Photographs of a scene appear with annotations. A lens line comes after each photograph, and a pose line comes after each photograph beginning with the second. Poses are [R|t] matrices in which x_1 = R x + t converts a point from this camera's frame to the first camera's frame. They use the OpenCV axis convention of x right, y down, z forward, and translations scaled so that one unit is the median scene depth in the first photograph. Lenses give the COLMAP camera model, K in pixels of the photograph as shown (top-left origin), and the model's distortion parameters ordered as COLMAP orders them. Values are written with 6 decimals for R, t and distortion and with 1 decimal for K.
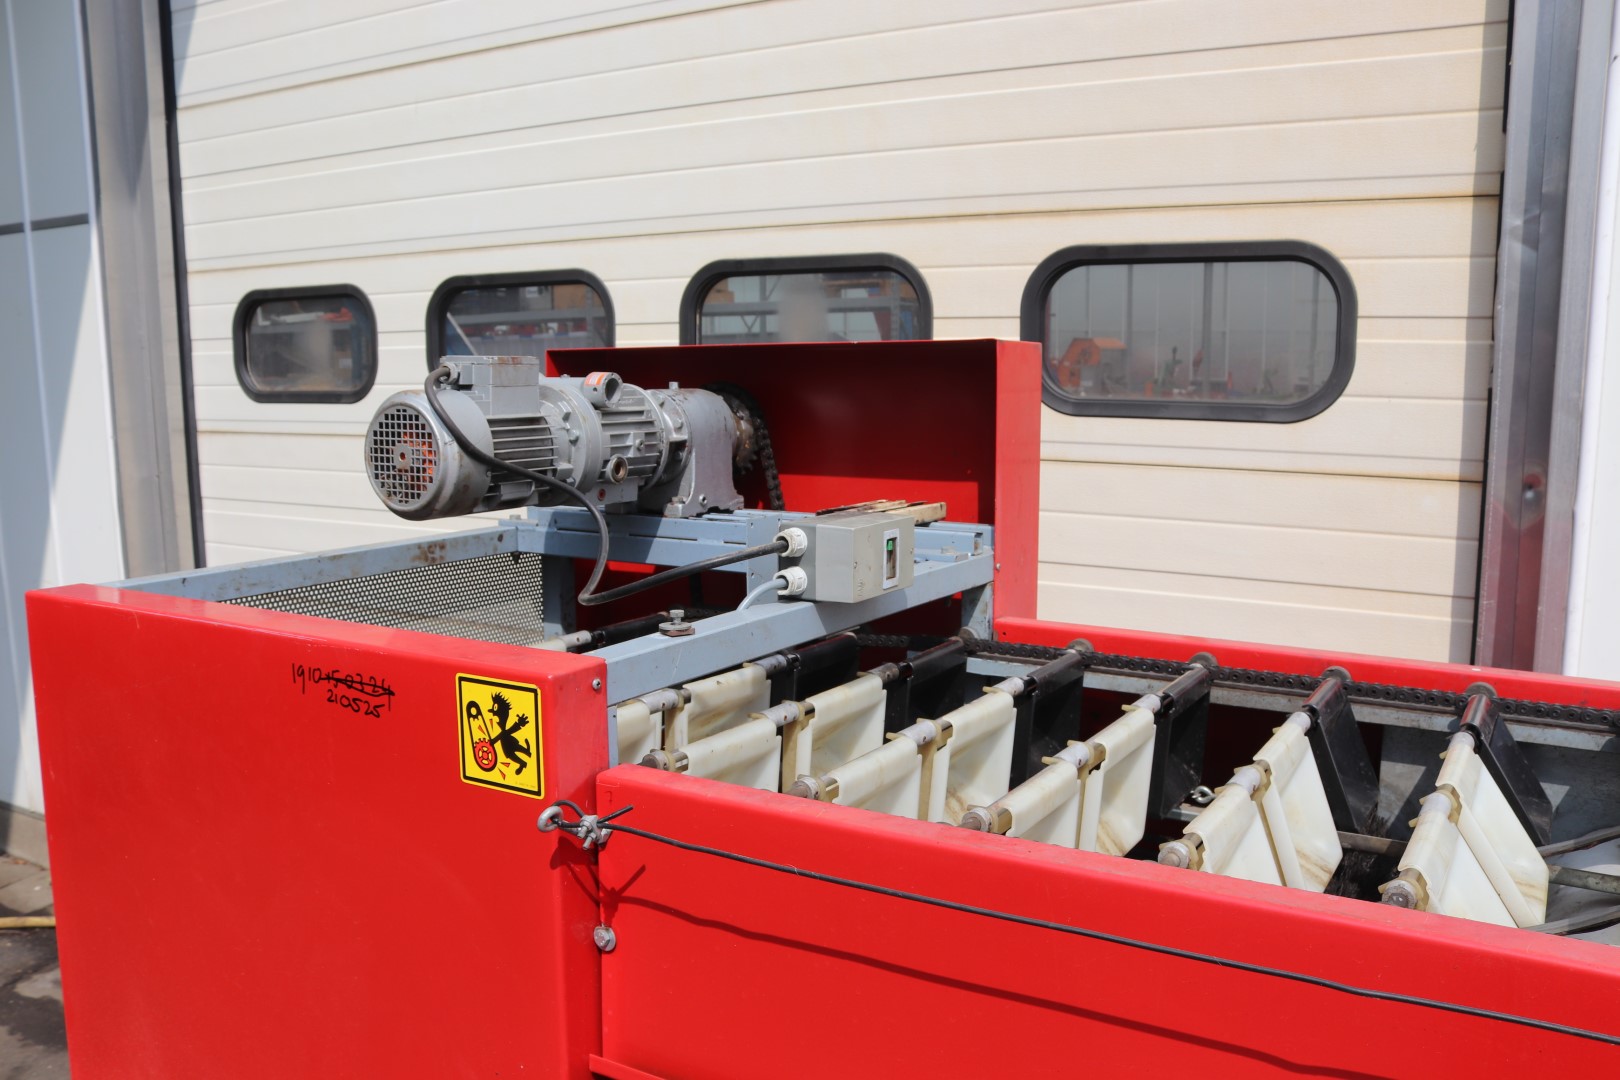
lens RADIAL K [[1358.2, 0, 812.7], [0, 1358.2, 547.2], [0, 0, 1]] dist [-0.143584, 0.090384]
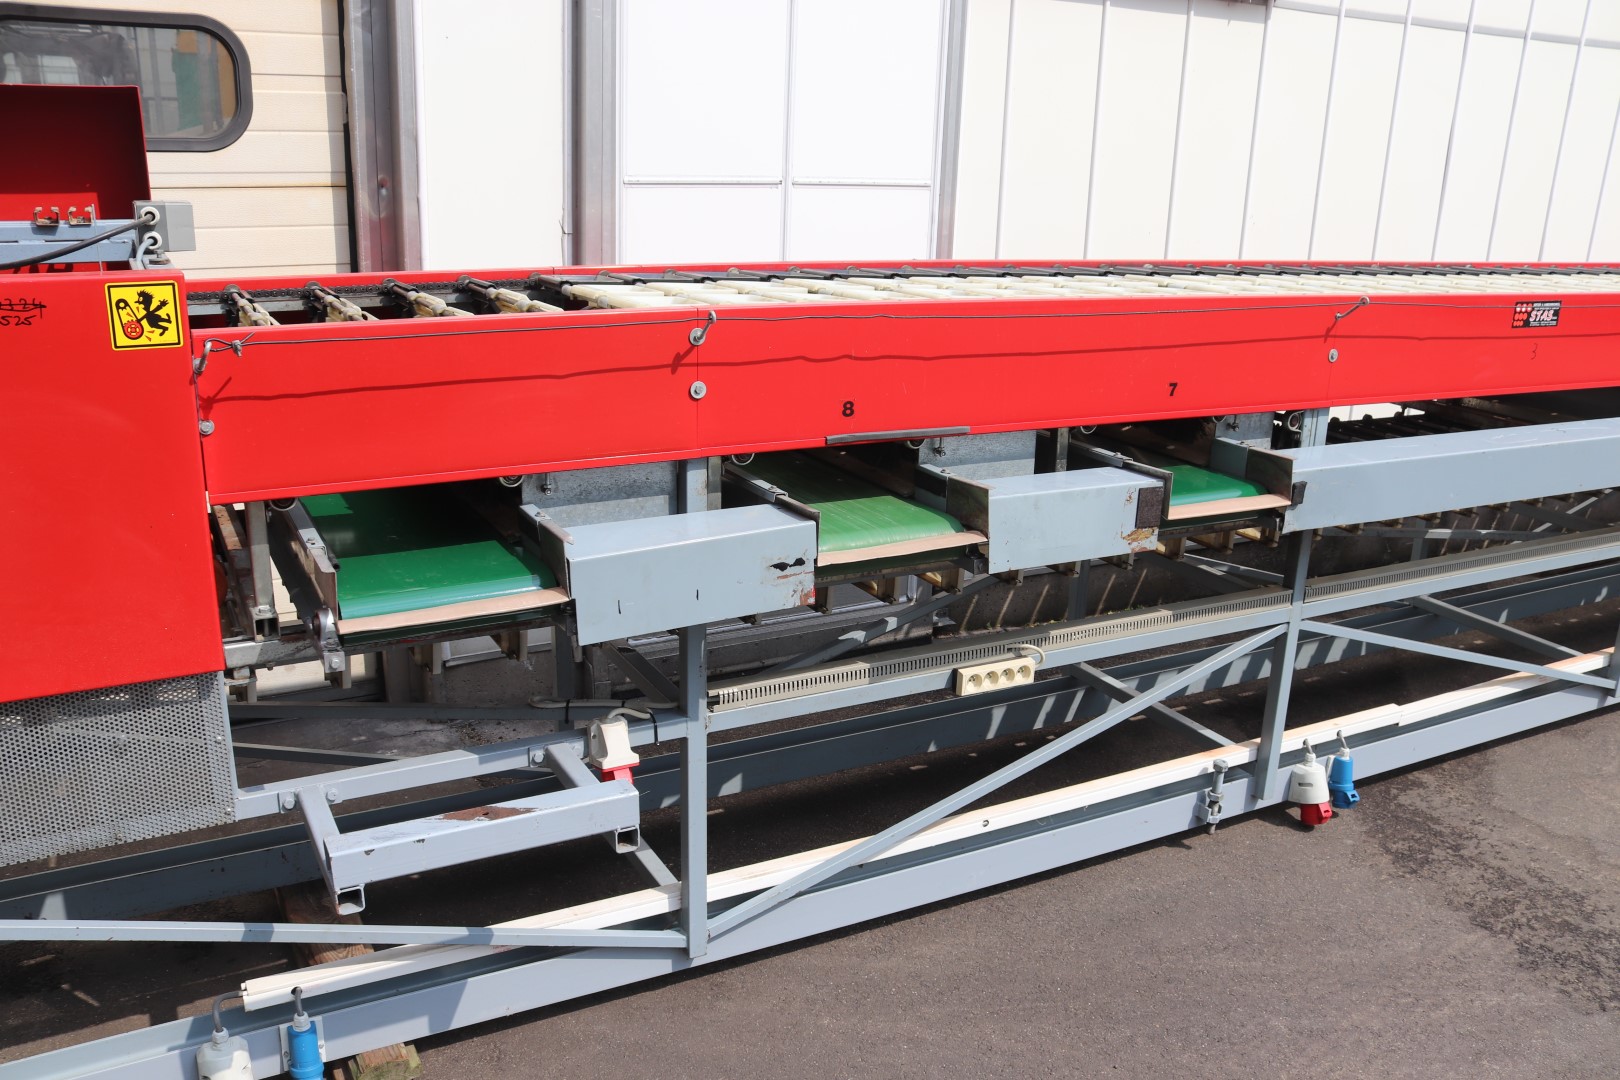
lens RADIAL K [[1358.2, 0, 817.9], [0, 1358.2, 554.6], [0, 0, 1]] dist [-0.143584, 0.090384]
pose [[0.509373, -0.237315, 0.827177, -1.251729], [0.078181, 0.970010, 0.230150, 0.117370], [-0.856987, -0.052563, 0.512650, -0.616352]]
